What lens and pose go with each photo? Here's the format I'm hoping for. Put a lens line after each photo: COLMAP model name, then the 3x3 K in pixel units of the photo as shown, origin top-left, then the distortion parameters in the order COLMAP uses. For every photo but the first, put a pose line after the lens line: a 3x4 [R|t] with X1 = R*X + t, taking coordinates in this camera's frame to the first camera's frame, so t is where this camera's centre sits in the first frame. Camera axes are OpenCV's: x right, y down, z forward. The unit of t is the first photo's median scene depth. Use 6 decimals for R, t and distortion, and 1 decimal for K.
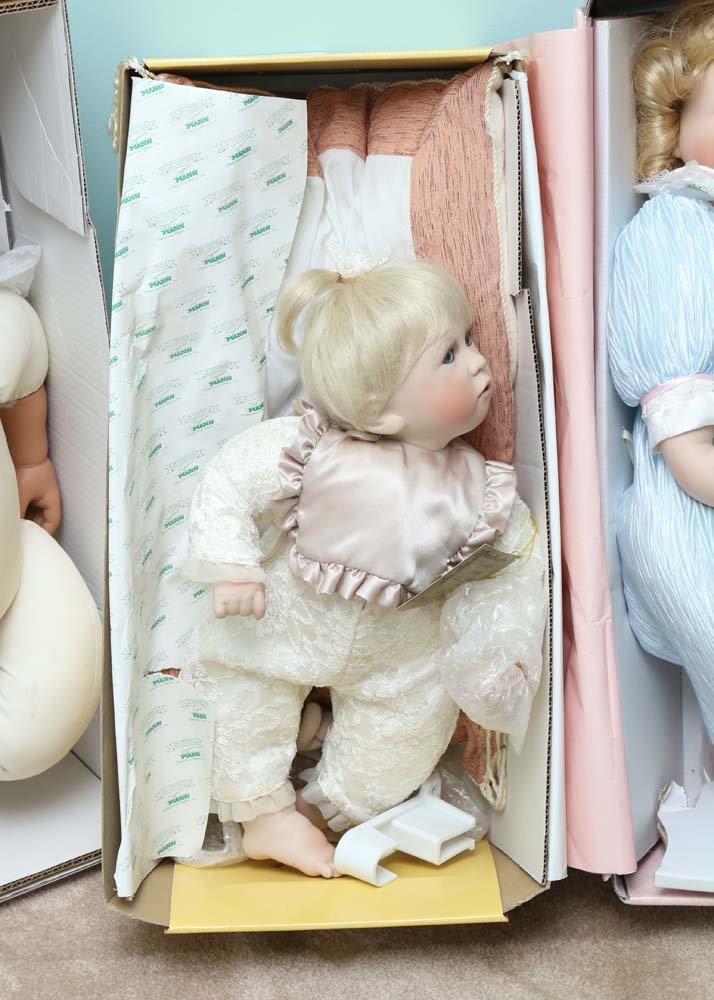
lens RADIAL K [[3095.2, 0, 359.8], [0, 3095.2, 471.6], [0, 0, 1]] dist [0.538281, 0.000000]
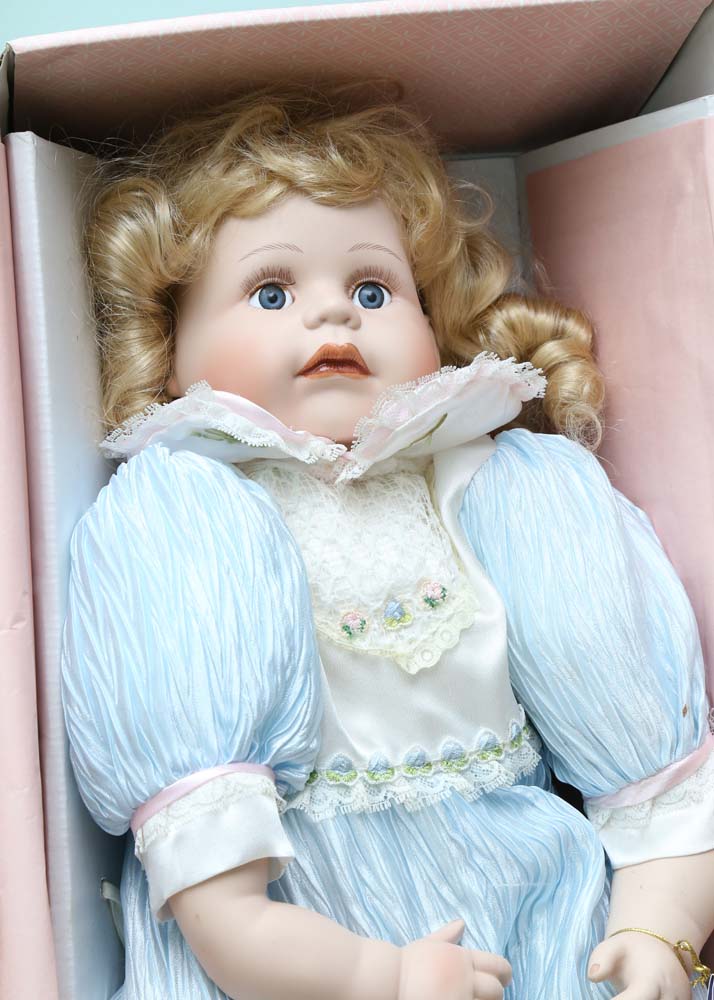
lens RADIAL K [[3095.2, 0, 356.4], [0, 3095.2, 489.7], [0, 0, 1]] dist [0.538281, 0.000000]
pose [[0.987006, -0.039634, 0.155720, 0.047275], [0.062997, 0.986965, -0.148094, 0.002831], [-0.147821, 0.155980, 0.976637, 0.462113]]
